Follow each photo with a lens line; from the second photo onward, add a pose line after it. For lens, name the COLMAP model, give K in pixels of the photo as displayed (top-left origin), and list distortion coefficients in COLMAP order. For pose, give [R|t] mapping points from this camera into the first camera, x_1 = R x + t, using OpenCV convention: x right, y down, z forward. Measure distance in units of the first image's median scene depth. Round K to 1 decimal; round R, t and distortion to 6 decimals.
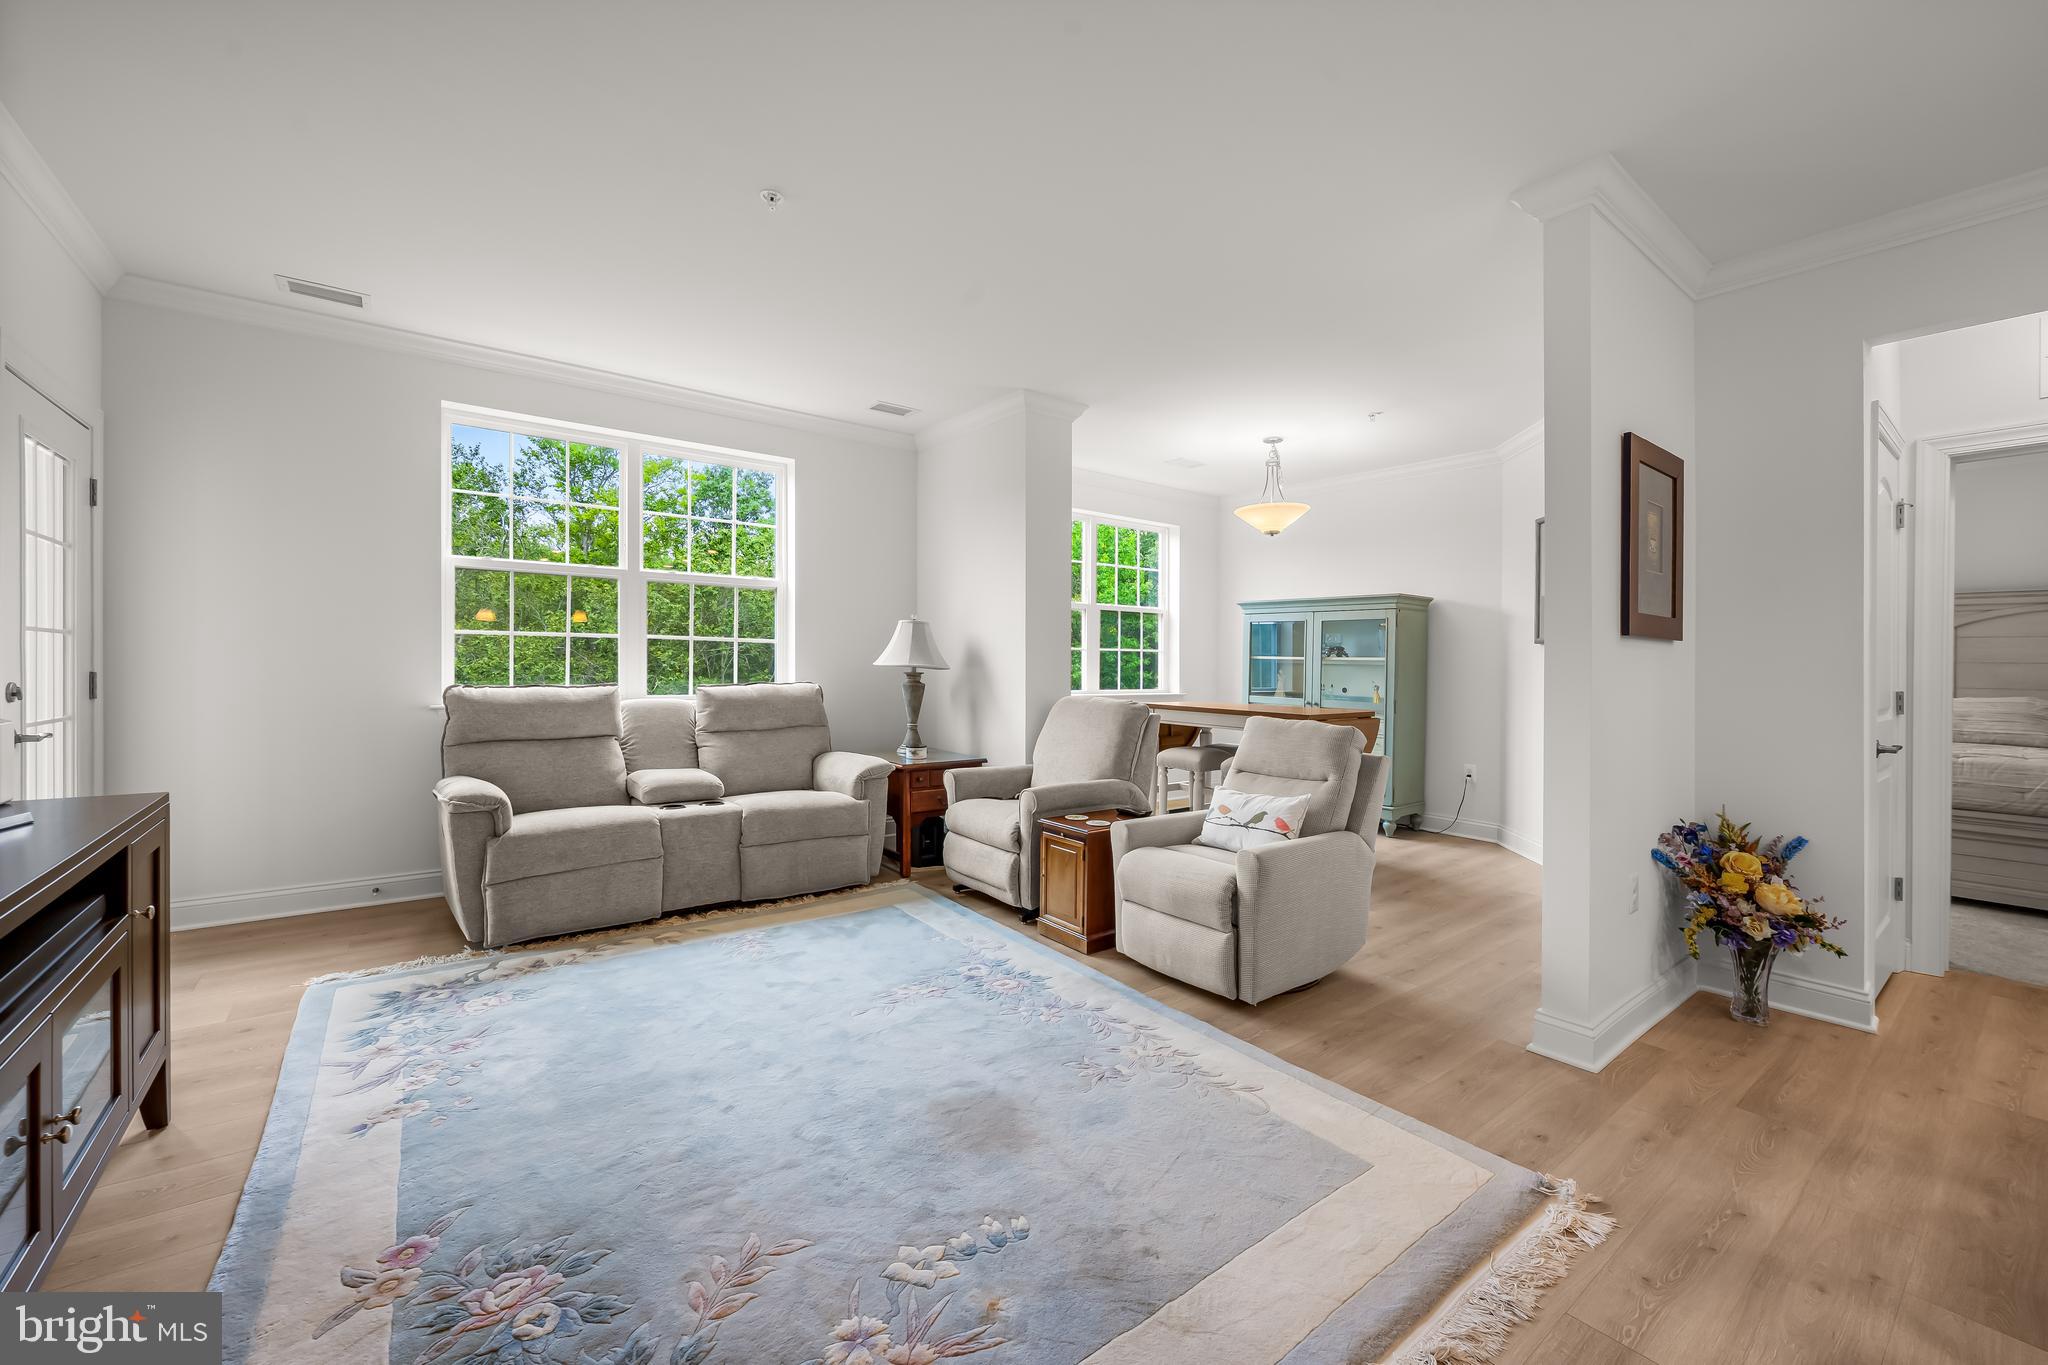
lens RADIAL K [[828.0, 0, 1029.0], [0, 828.0, 668.5], [0, 0, 1]] dist [-0.006457, 0.001355]
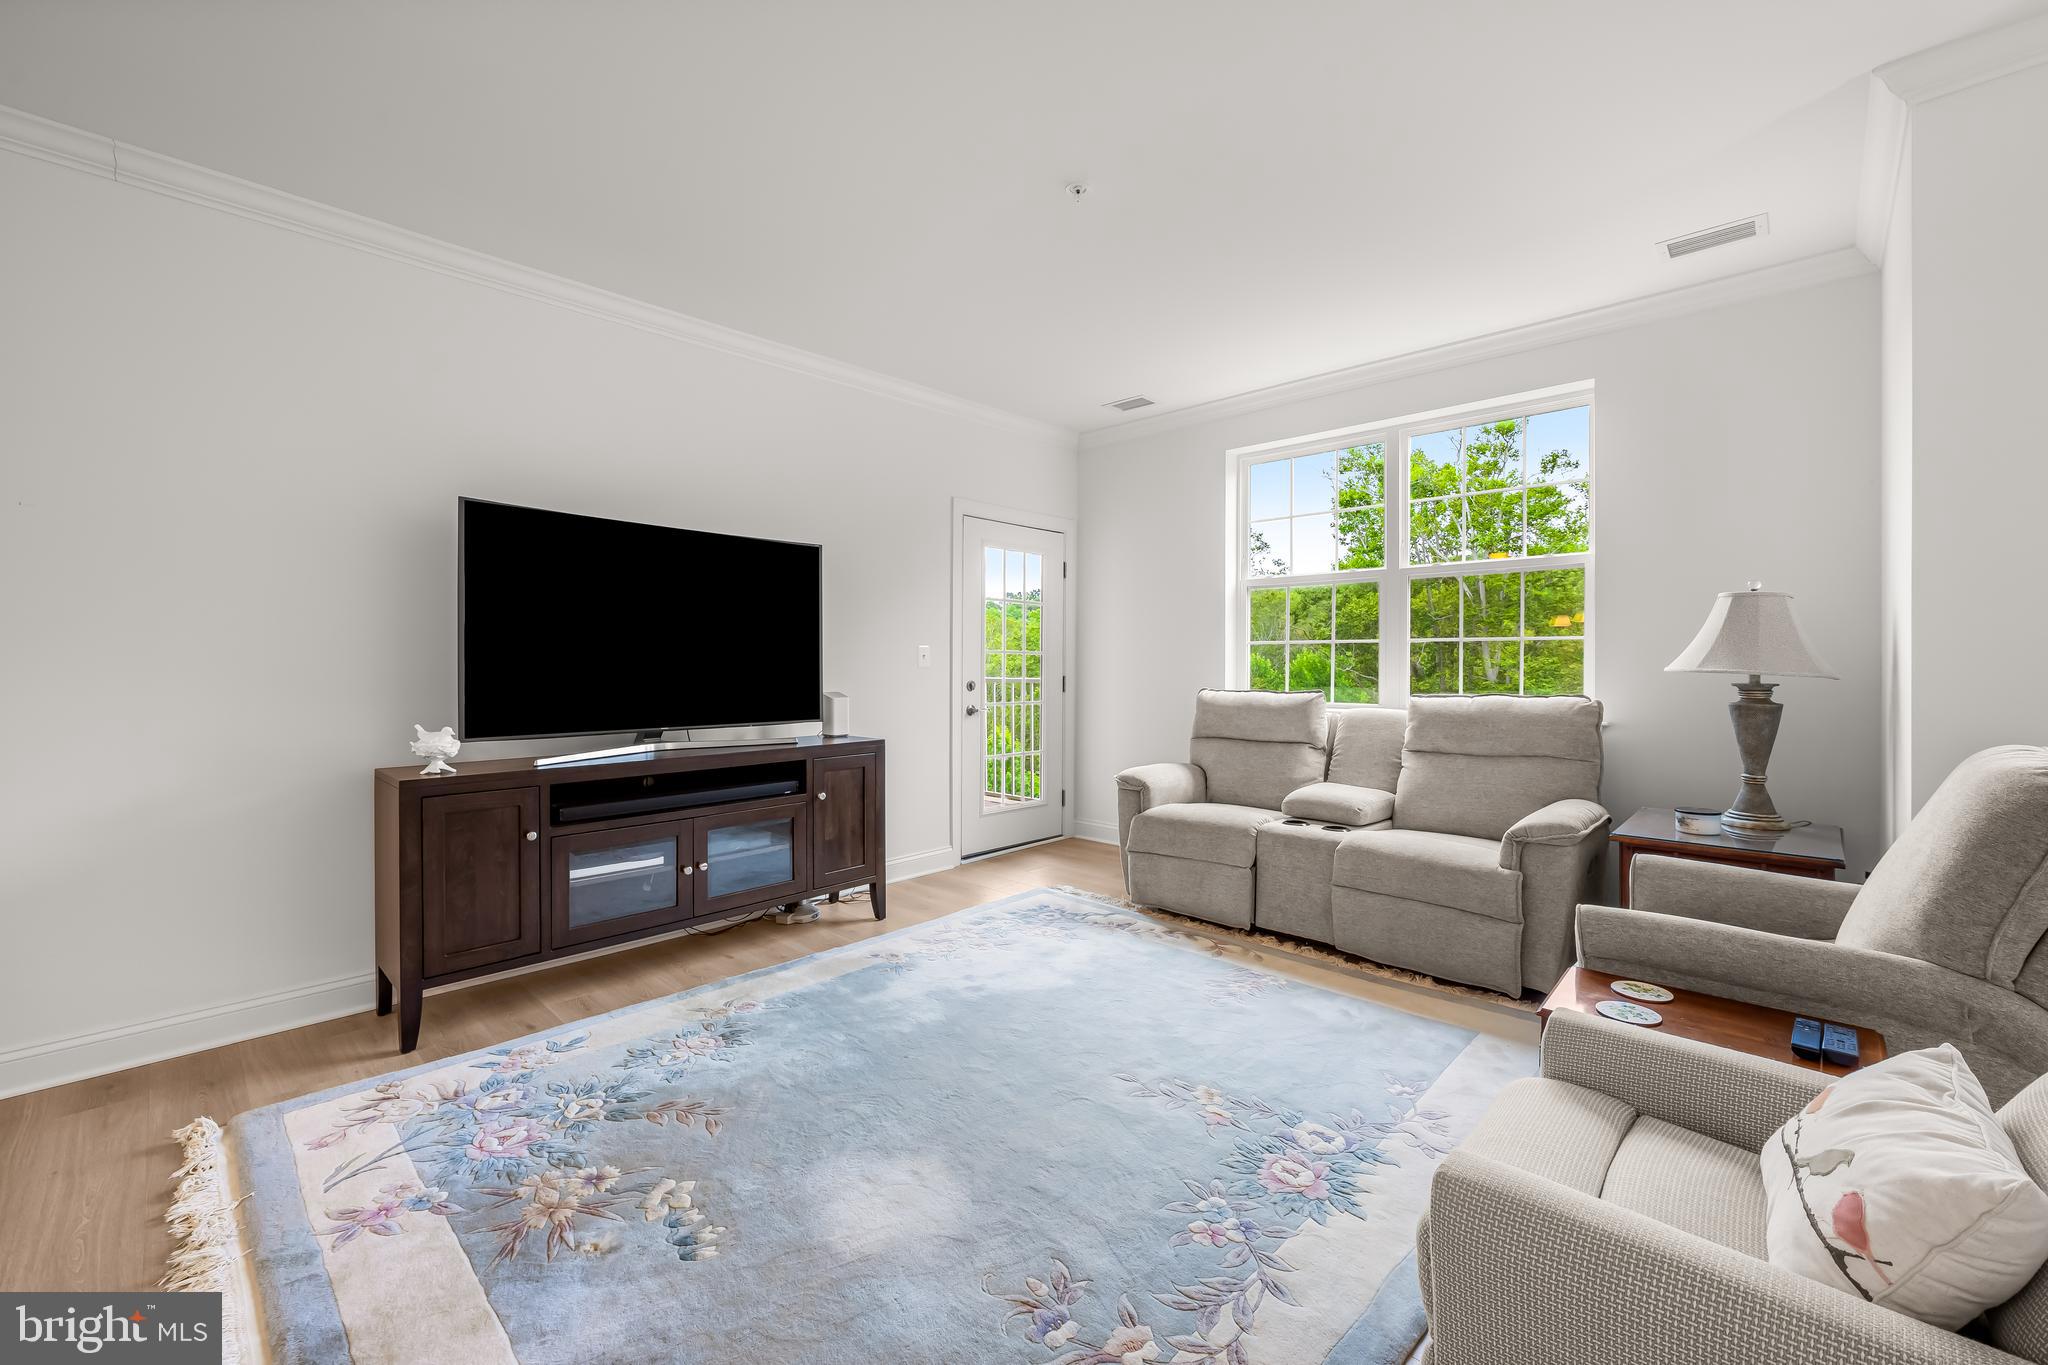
lens RADIAL K [[828.0, 0, 1020.4], [0, 828.0, 671.6], [0, 0, 1]] dist [-0.006457, 0.001355]
pose [[0.147561, -0.004619, -0.989042, 0.457824], [-0.007866, 0.999952, -0.005844, 0.005386], [0.989022, 0.008643, 0.147517, 0.568968]]
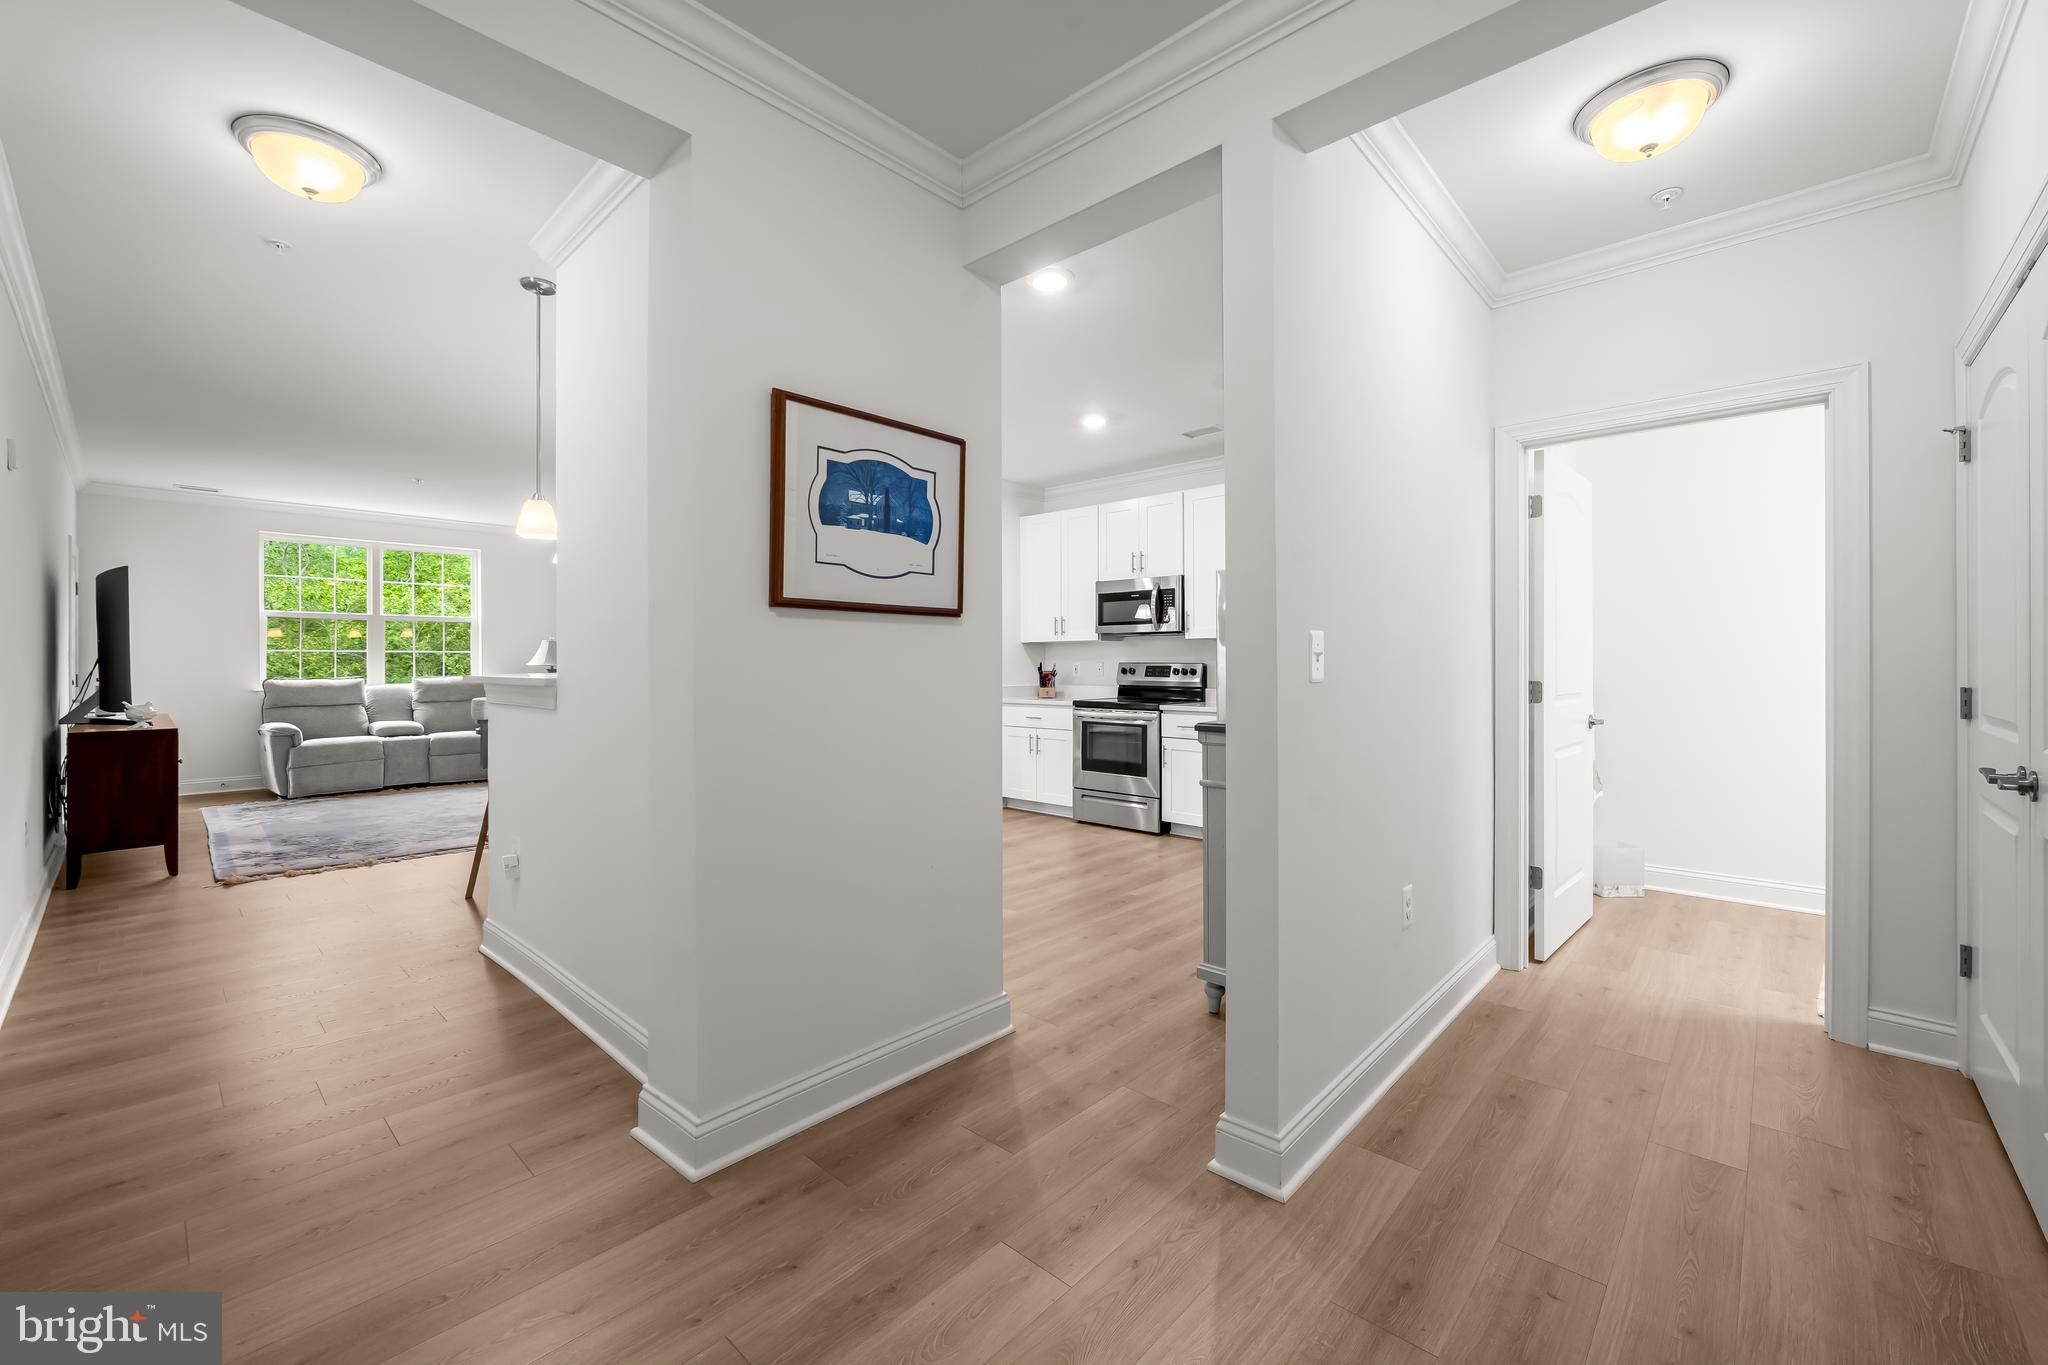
lens RADIAL K [[828.0, 0, 1020.5], [0, 828.0, 658.2], [0, 0, 1]] dist [-0.006457, 0.001355]
pose [[0.986486, -0.011491, 0.163440, 0.771795], [0.013468, 0.999849, -0.010997, 0.018852], [-0.163289, 0.013050, 0.986492, -1.264626]]
